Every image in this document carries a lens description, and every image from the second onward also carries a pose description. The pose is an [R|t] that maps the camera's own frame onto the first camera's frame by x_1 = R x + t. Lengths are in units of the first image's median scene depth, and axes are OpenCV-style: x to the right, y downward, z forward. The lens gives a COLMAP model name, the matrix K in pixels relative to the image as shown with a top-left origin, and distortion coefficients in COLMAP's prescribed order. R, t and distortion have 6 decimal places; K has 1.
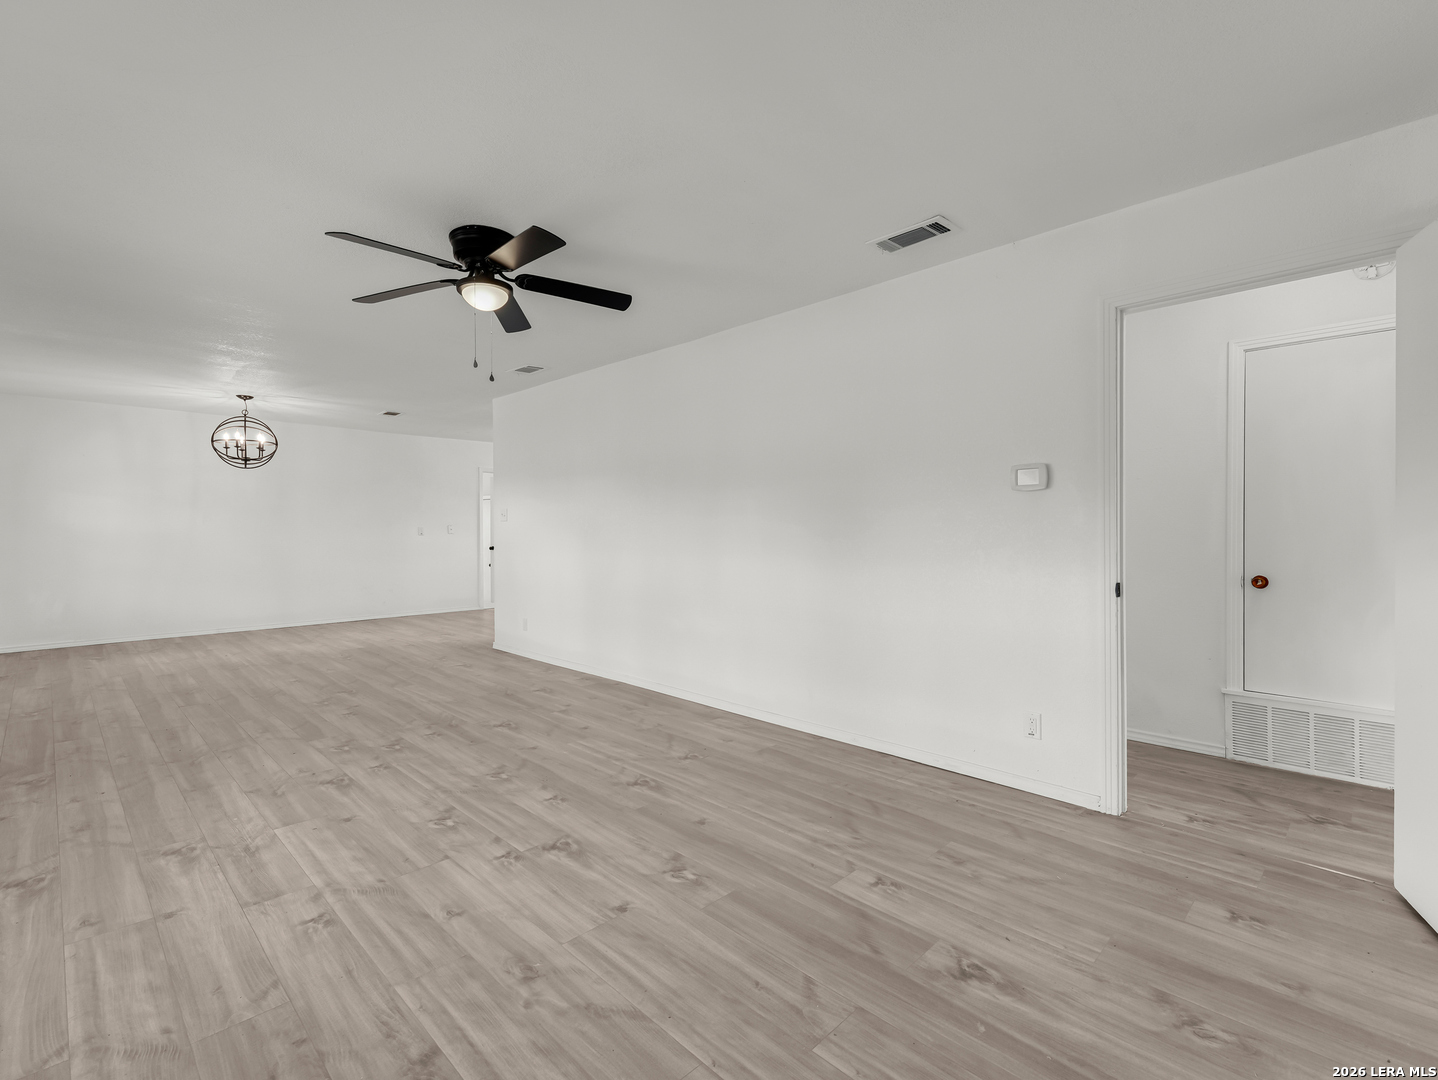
lens RADIAL K [[667.2, 0, 722.1], [0, 667.2, 534.5], [0, 0, 1]] dist [0.000168, -0.000859]
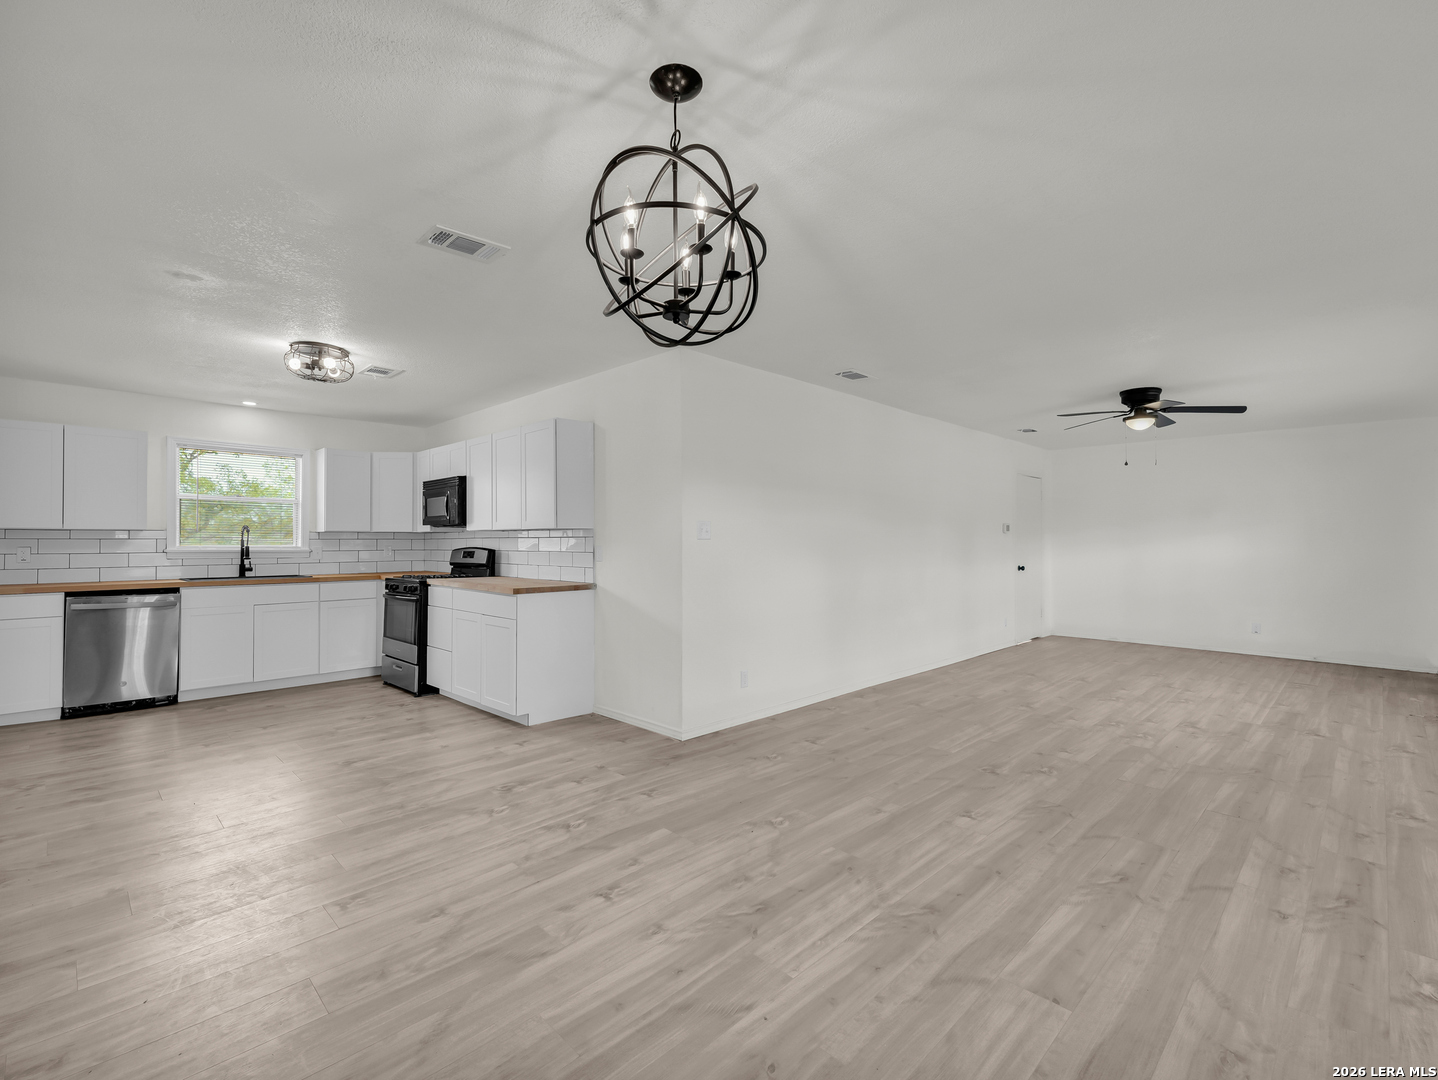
lens RADIAL K [[667.2, 0, 722.1], [0, 667.2, 534.5], [0, 0, 1]] dist [0.000168, -0.000859]
pose [[0.001140, 0.013143, 0.999913, -1.875869], [0.007471, 0.999886, -0.013152, -0.026413], [-0.999971, 0.007486, 0.001041, 1.861317]]
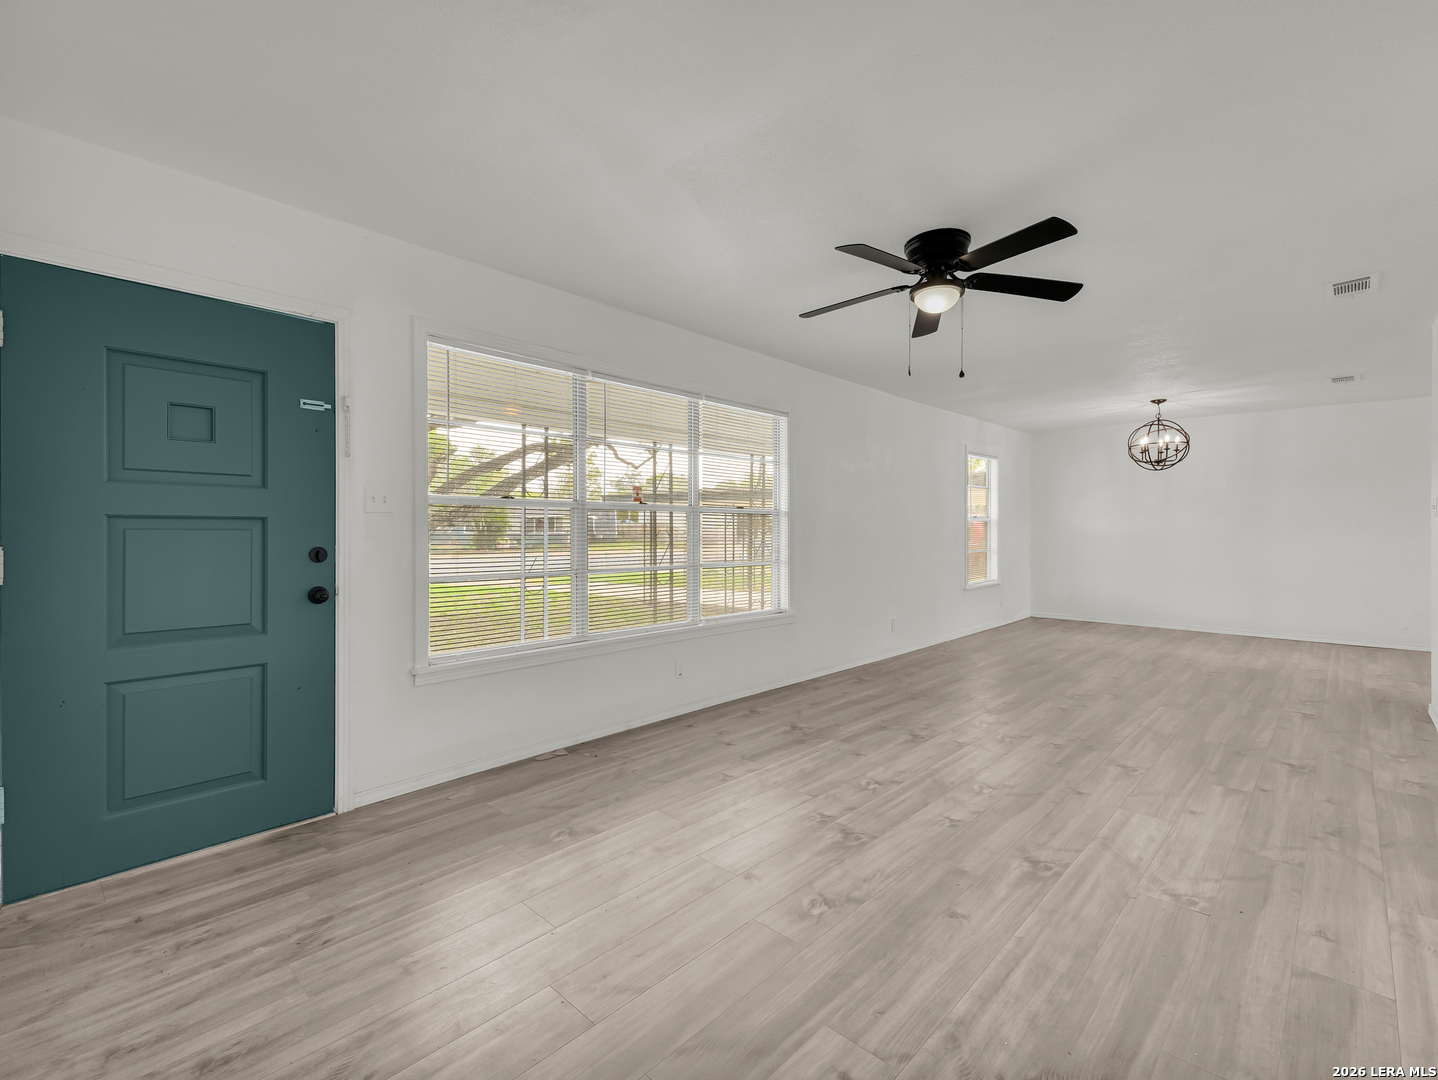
lens RADIAL K [[667.2, 0, 722.1], [0, 667.2, 534.5], [0, 0, 1]] dist [0.000168, -0.000859]
pose [[0.031146, 0.017923, -0.999354, 0.568511], [-0.016473, 0.999713, 0.017416, -0.011866], [0.999379, 0.015920, 0.031433, 0.554571]]
